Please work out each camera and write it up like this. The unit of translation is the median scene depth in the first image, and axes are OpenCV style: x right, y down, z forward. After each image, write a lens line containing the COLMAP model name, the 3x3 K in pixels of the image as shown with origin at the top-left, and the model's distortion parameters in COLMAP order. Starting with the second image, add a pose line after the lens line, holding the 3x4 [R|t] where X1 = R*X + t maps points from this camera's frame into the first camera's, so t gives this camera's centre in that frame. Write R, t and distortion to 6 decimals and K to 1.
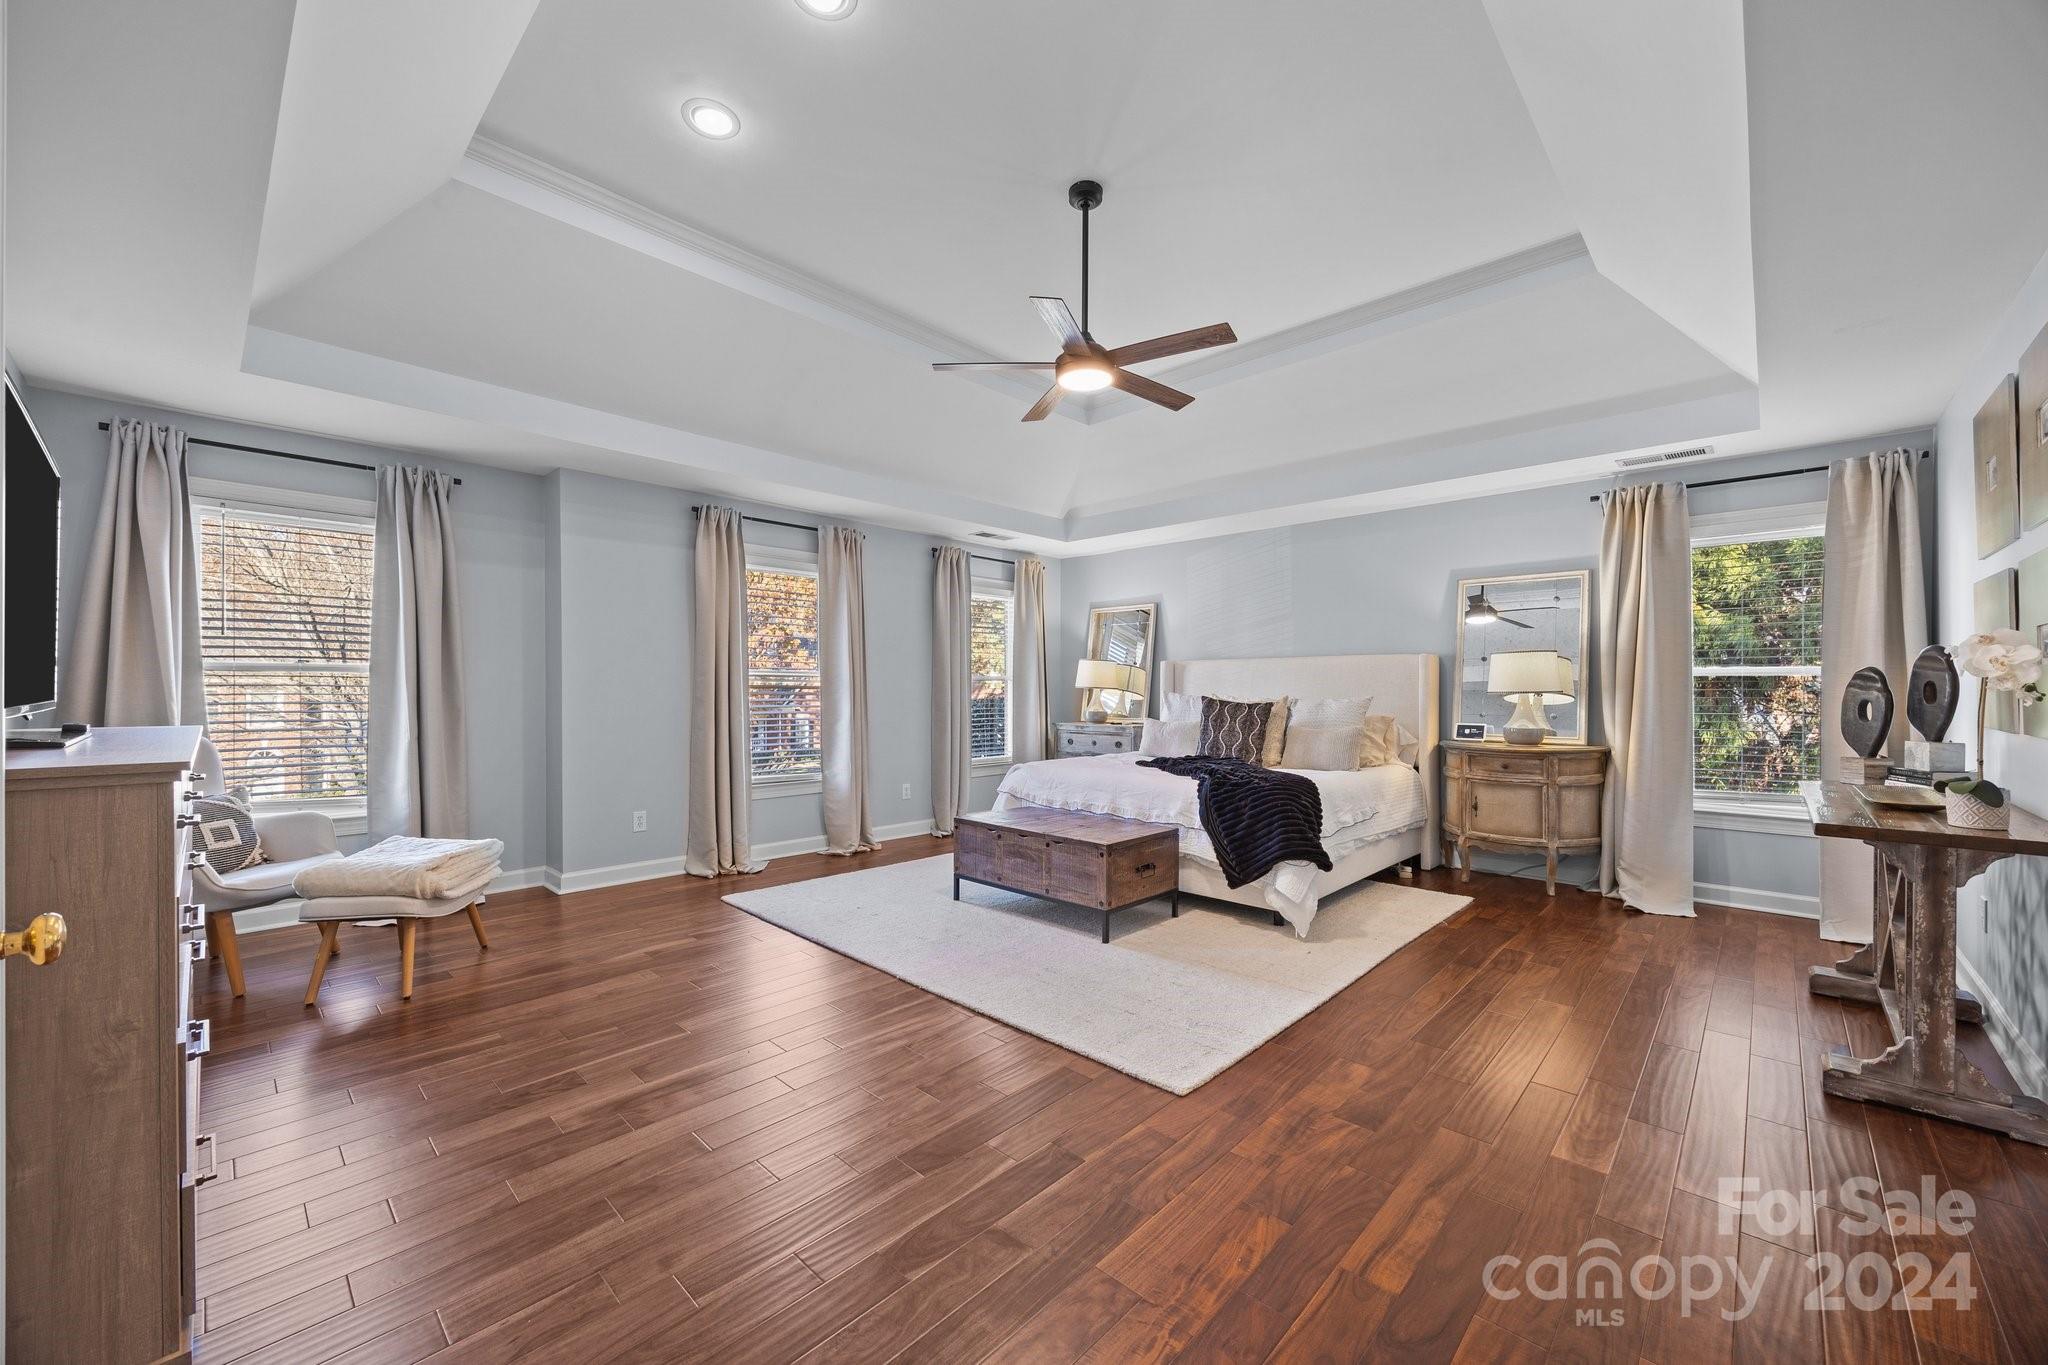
lens RADIAL K [[782.6, 0, 1040.4], [0, 782.6, 688.3], [0, 0, 1]] dist [-0.003132, -0.000525]
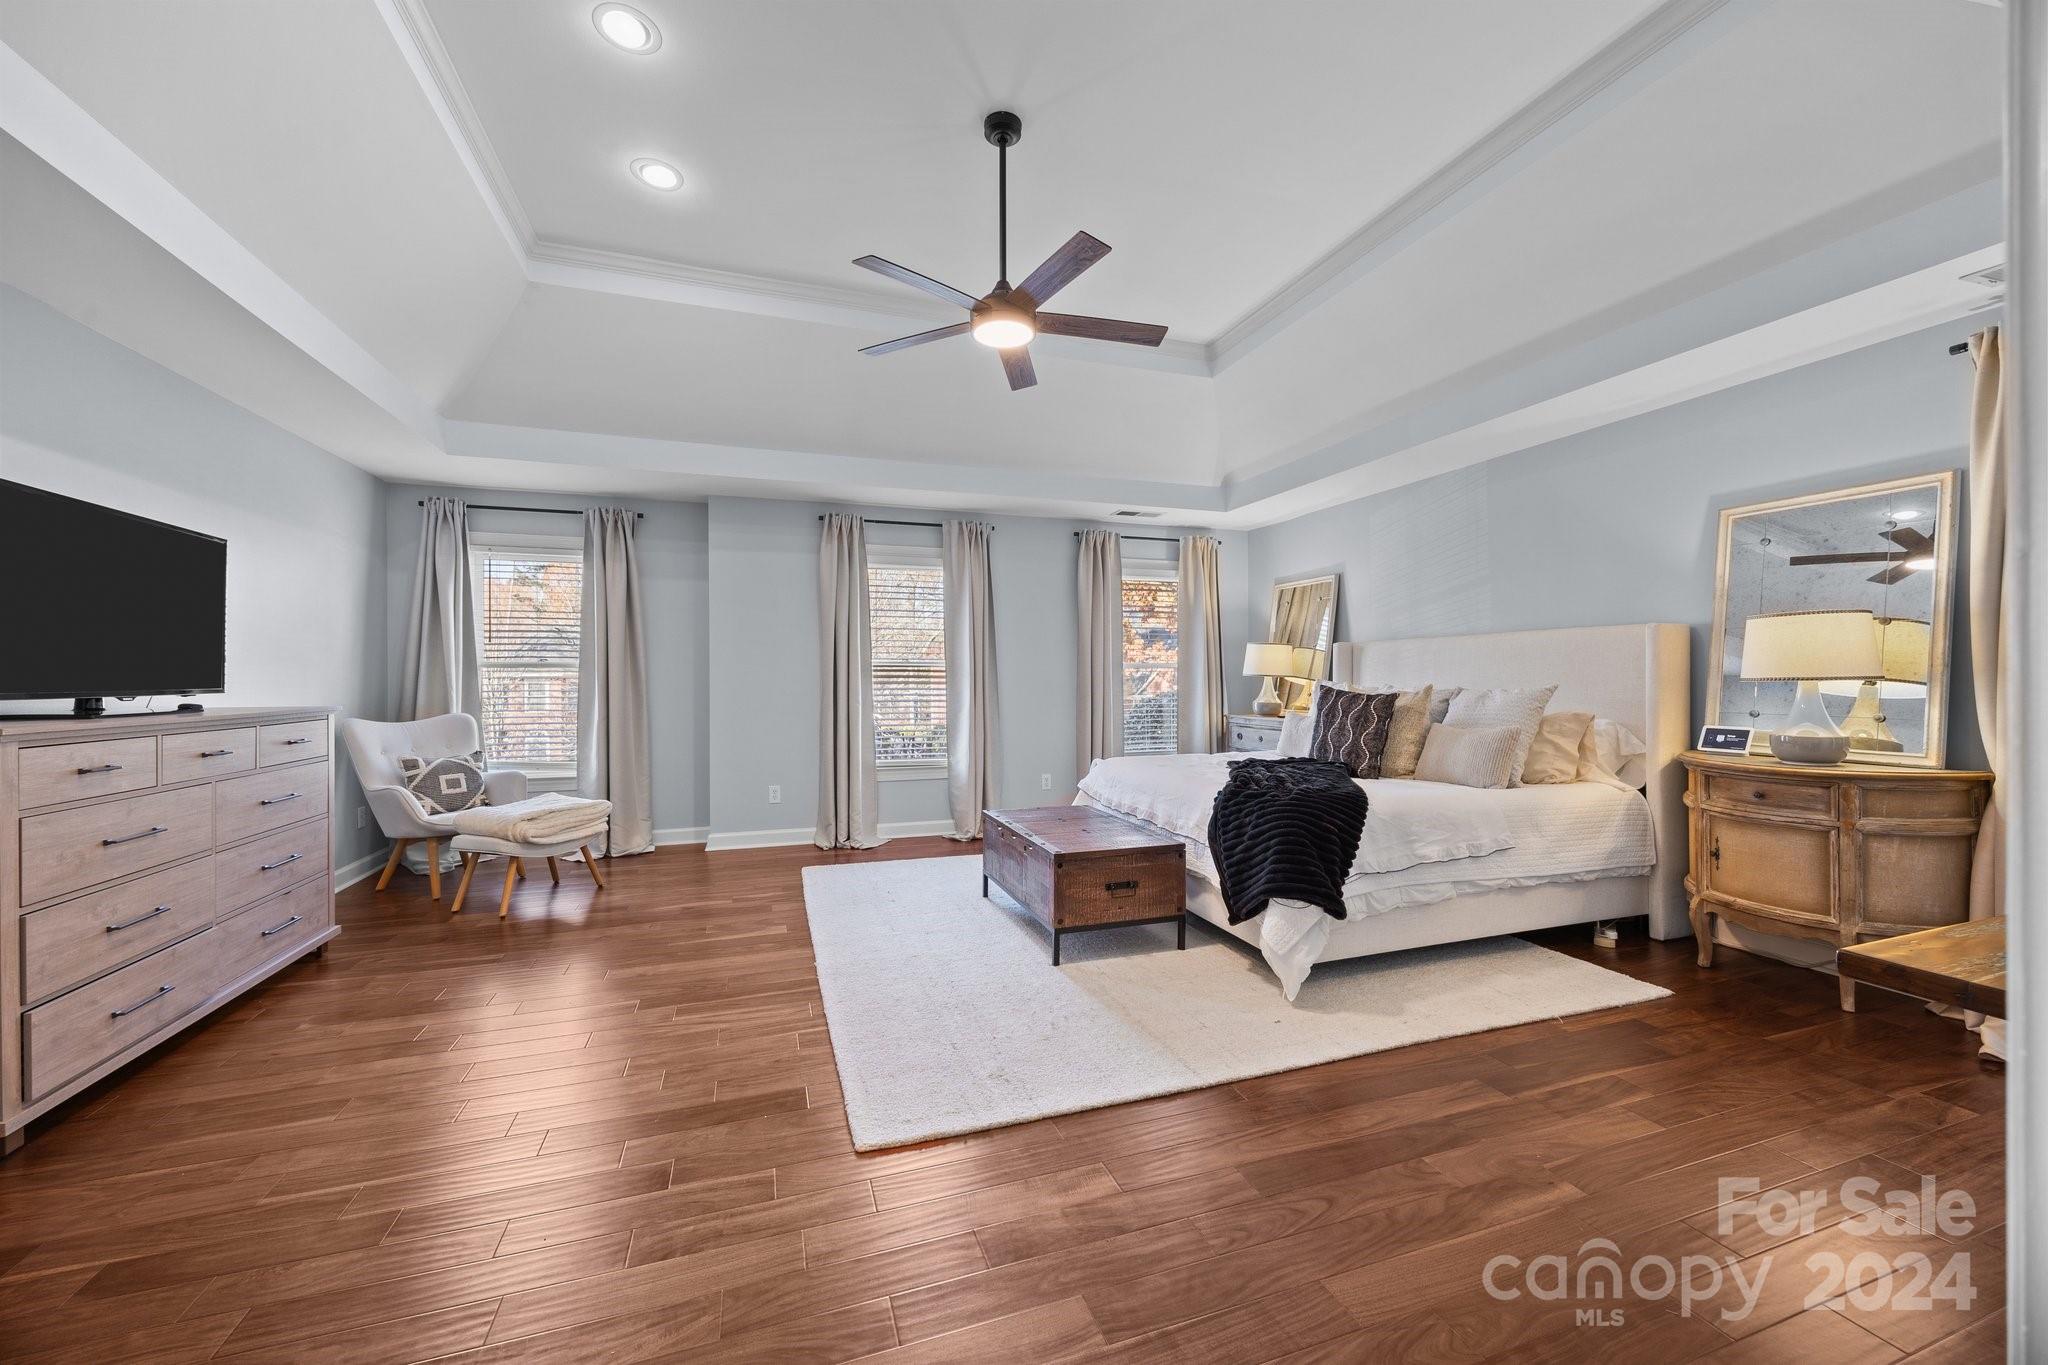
lens RADIAL K [[782.6, 0, 1030.0], [0, 782.6, 678.0], [0, 0, 1]] dist [-0.003132, -0.000525]
pose [[0.885732, -0.004655, -0.464173, 0.362359], [0.005354, 0.999986, 0.000189, 0.000842], [0.464166, -0.002652, 0.885744, 0.158636]]
